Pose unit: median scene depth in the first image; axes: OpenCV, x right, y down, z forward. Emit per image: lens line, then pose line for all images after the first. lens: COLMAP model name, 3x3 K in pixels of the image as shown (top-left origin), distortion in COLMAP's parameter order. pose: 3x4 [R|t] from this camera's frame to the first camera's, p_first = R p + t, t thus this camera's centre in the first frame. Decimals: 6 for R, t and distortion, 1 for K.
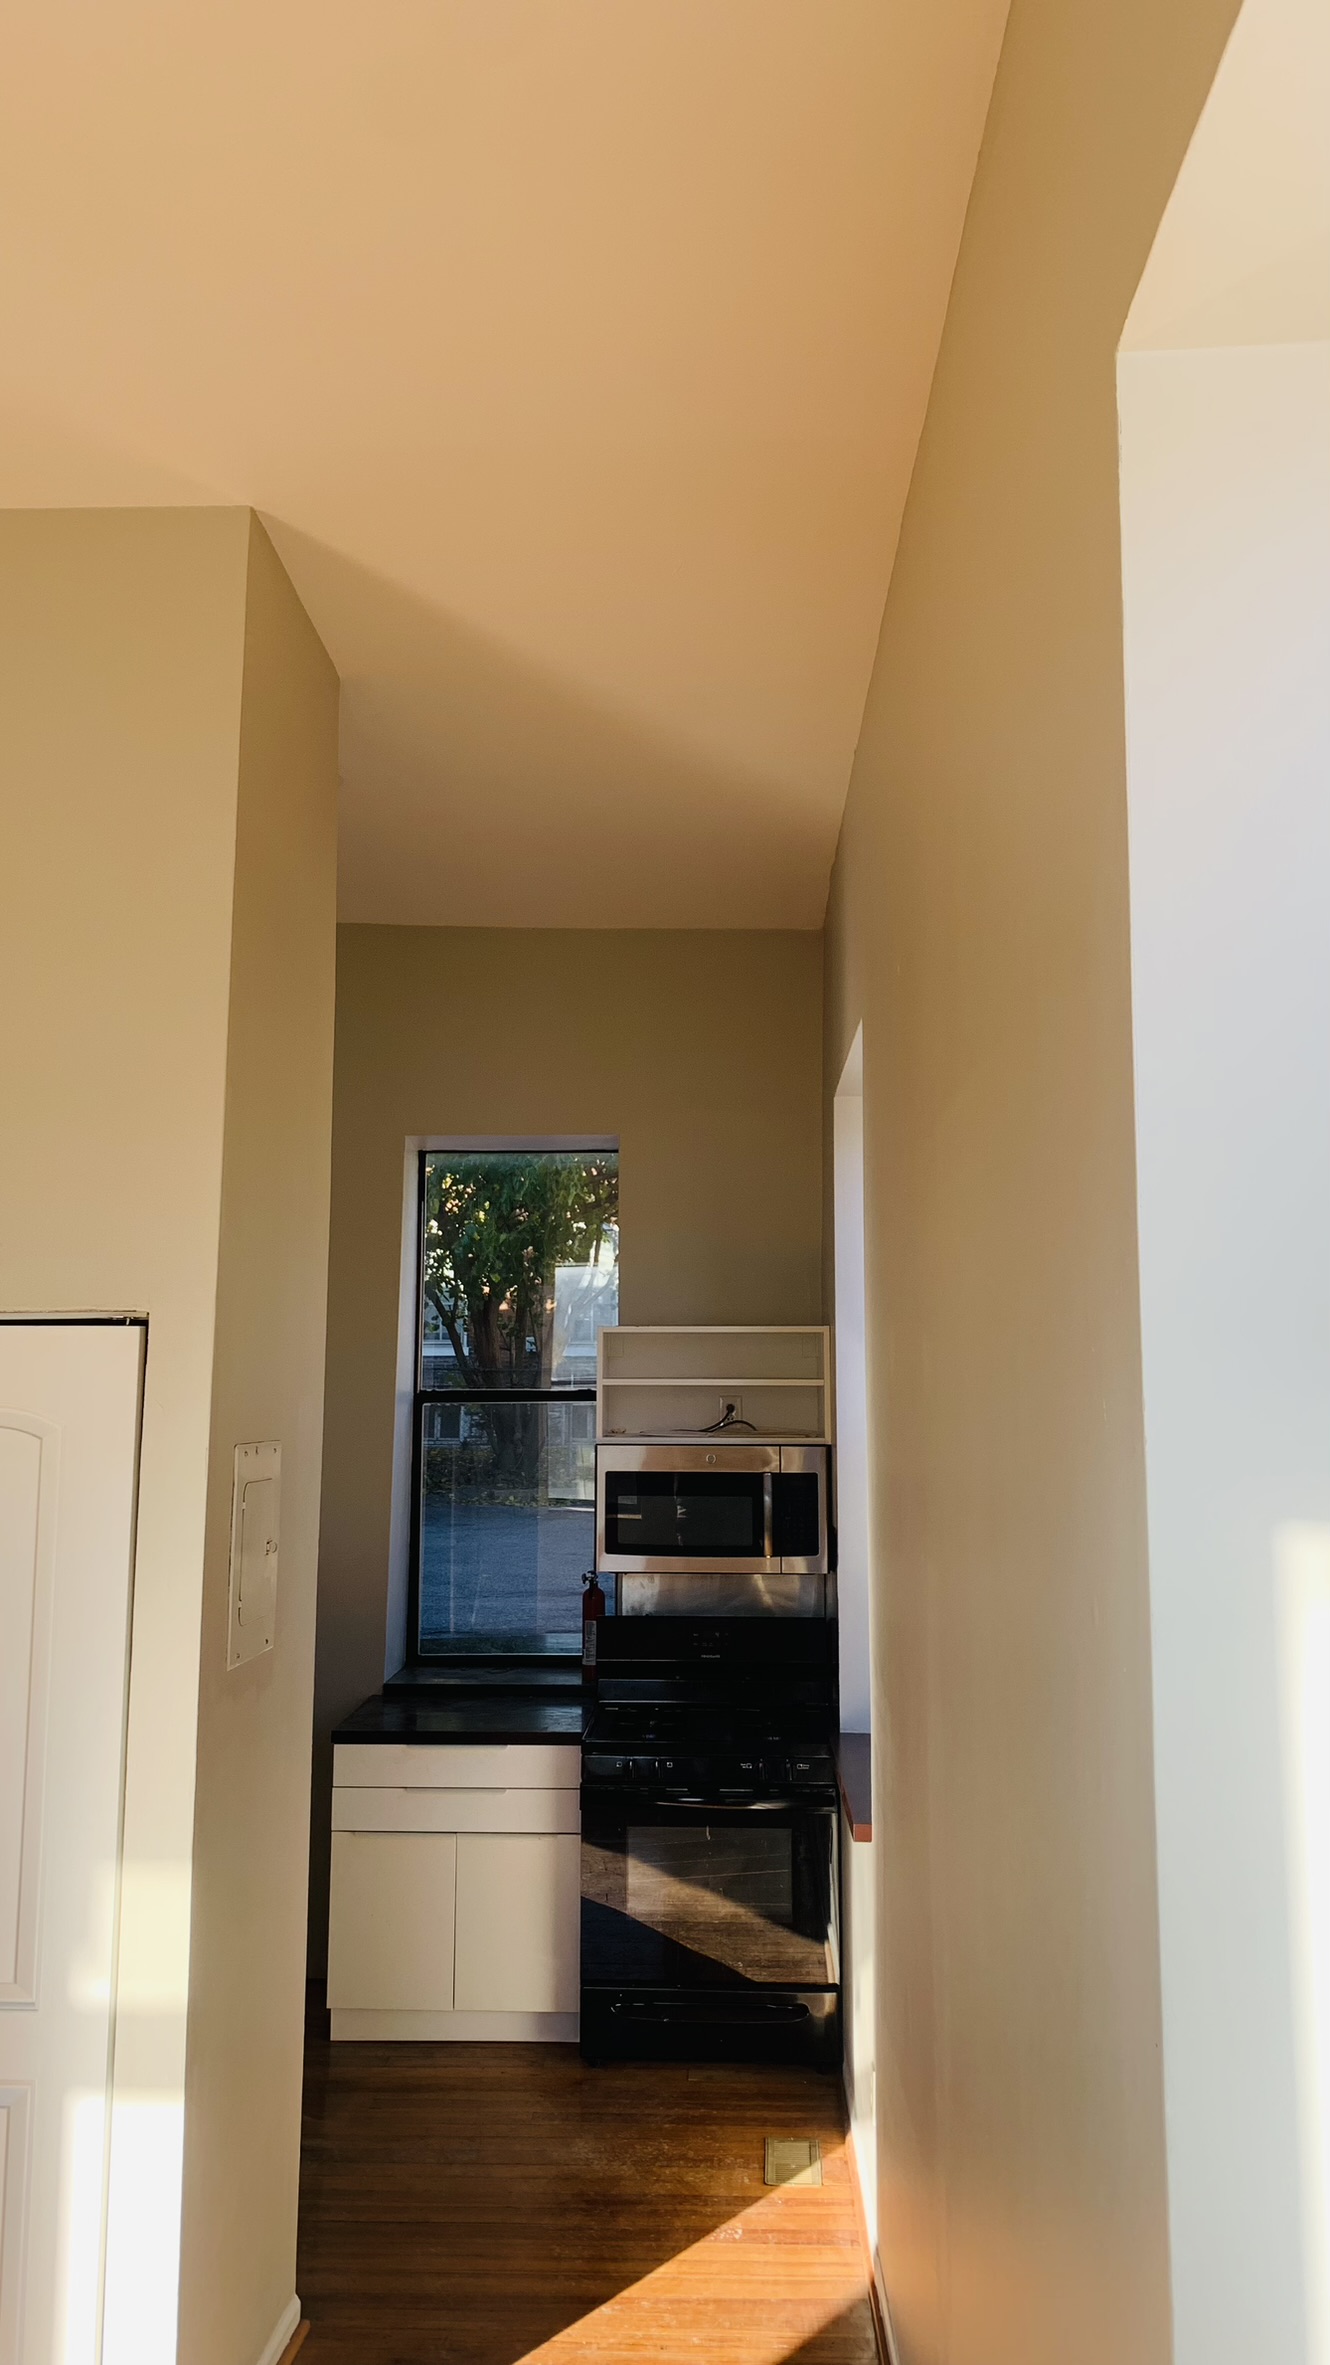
lens RADIAL K [[1855.4, 0, 665.0], [0, 1855.4, 1182.5], [0, 0, 1]] dist [0.058943, -0.059006]
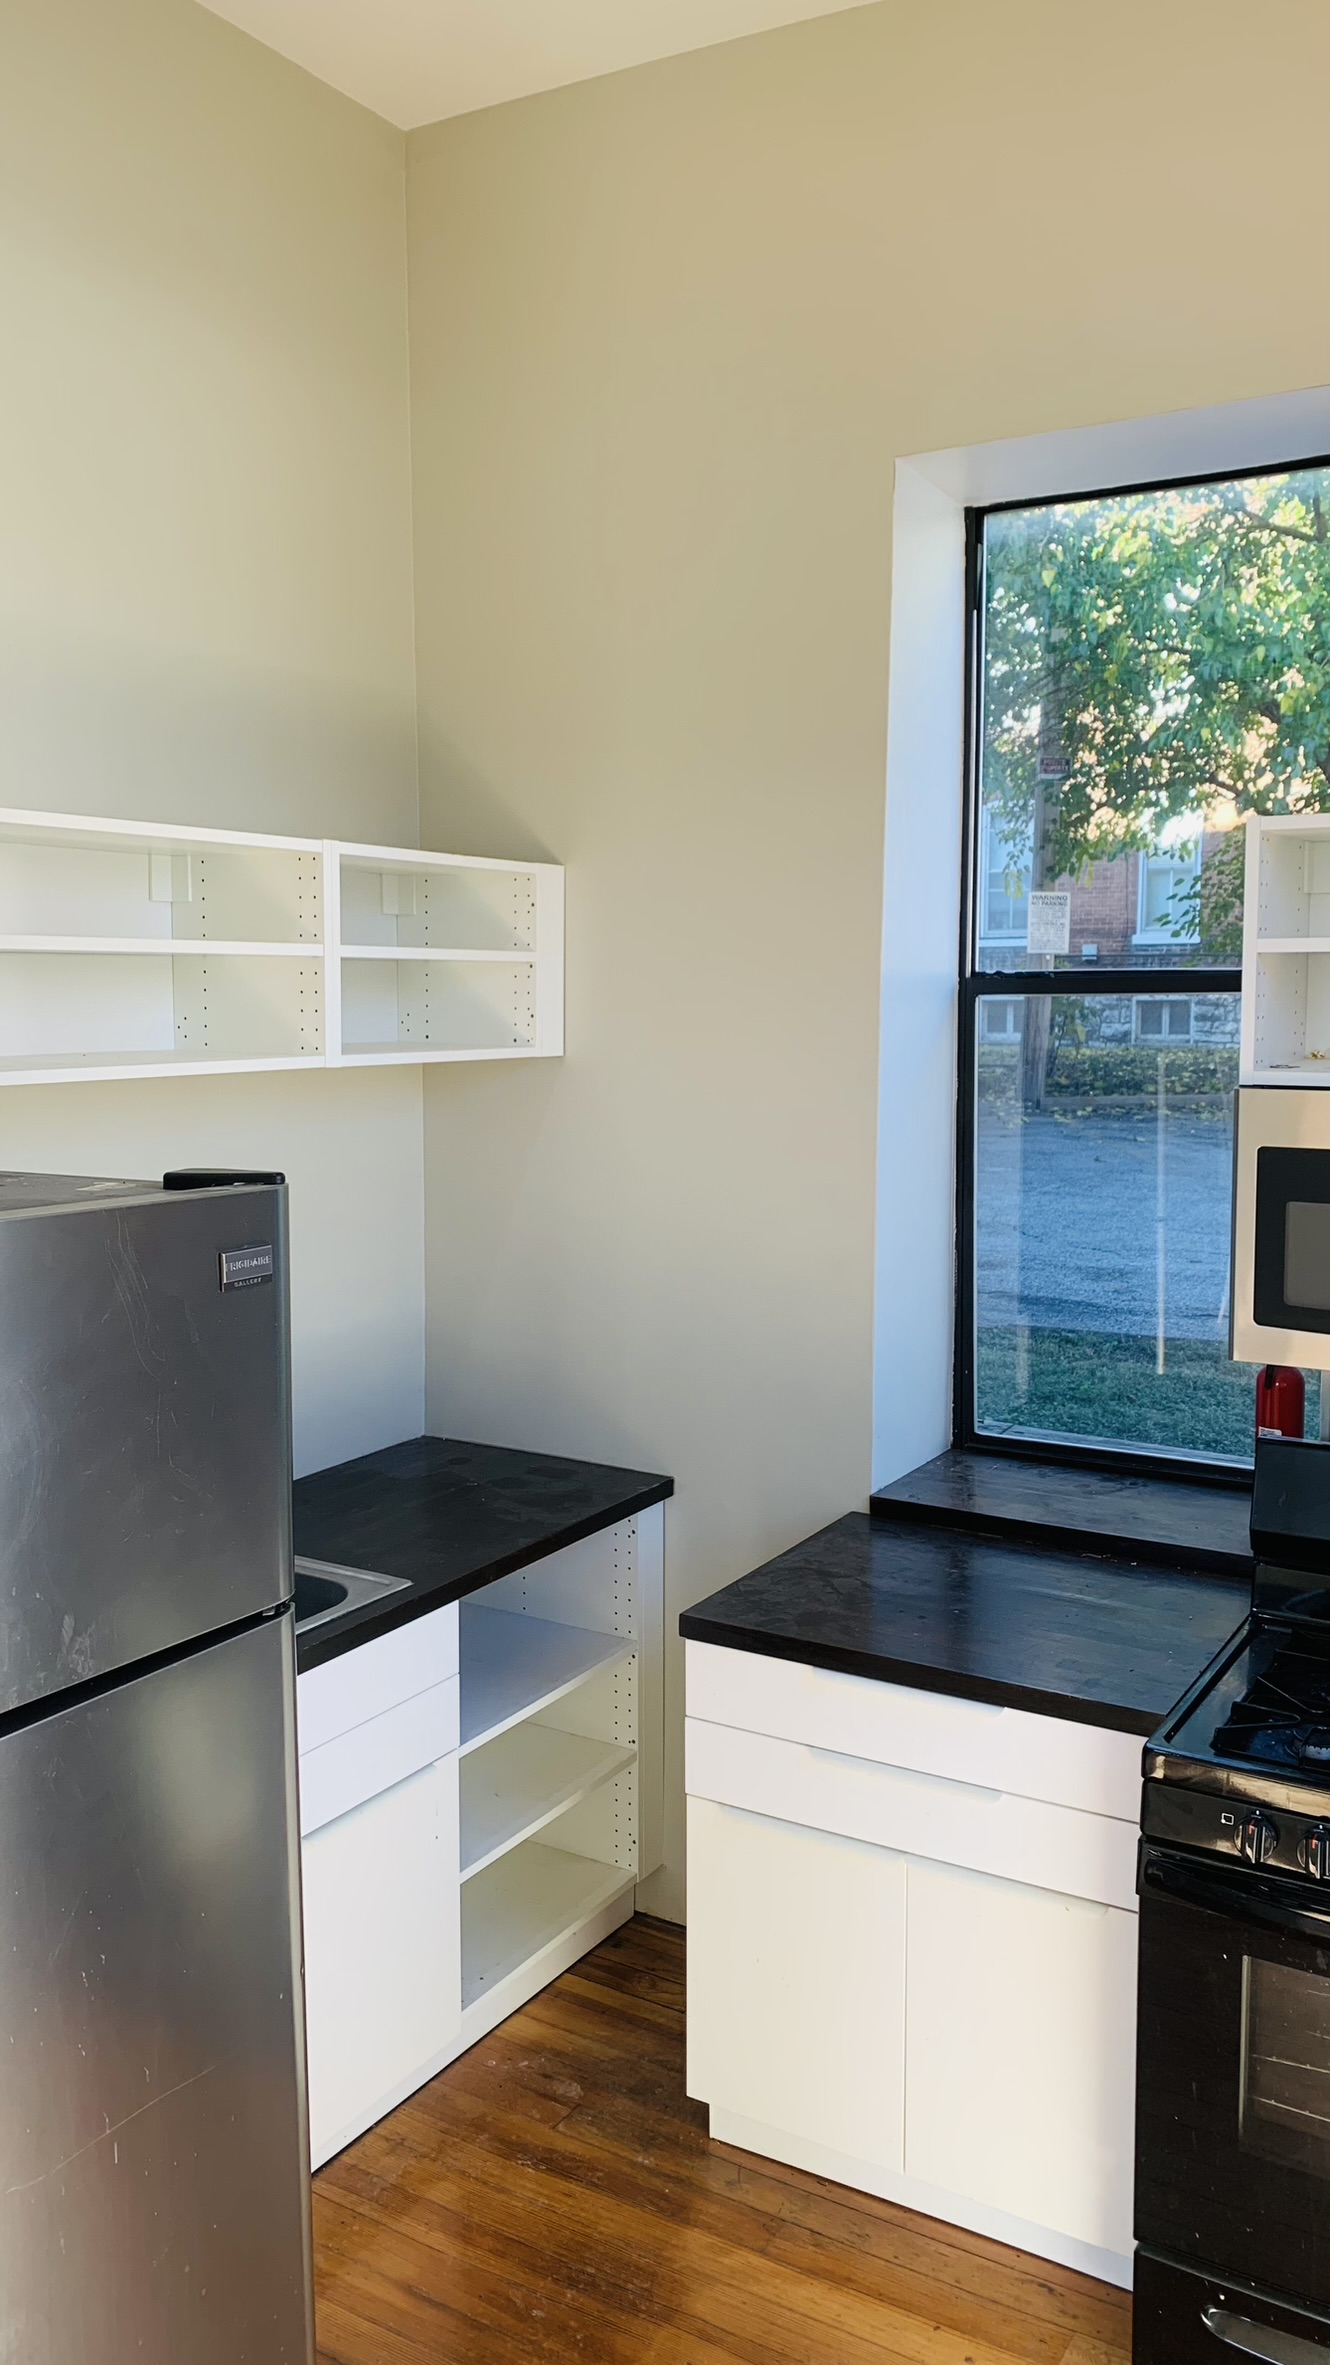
lens RADIAL K [[1841.0, 0, 665.0], [0, 1841.0, 1182.5], [0, 0, 1]] dist [0.068950, -0.040025]
pose [[0.879555, 0.049903, -0.473174, 0.054507], [0.054639, 0.977312, 0.204636, 0.062979], [0.472650, -0.205842, 0.856873, 0.536870]]
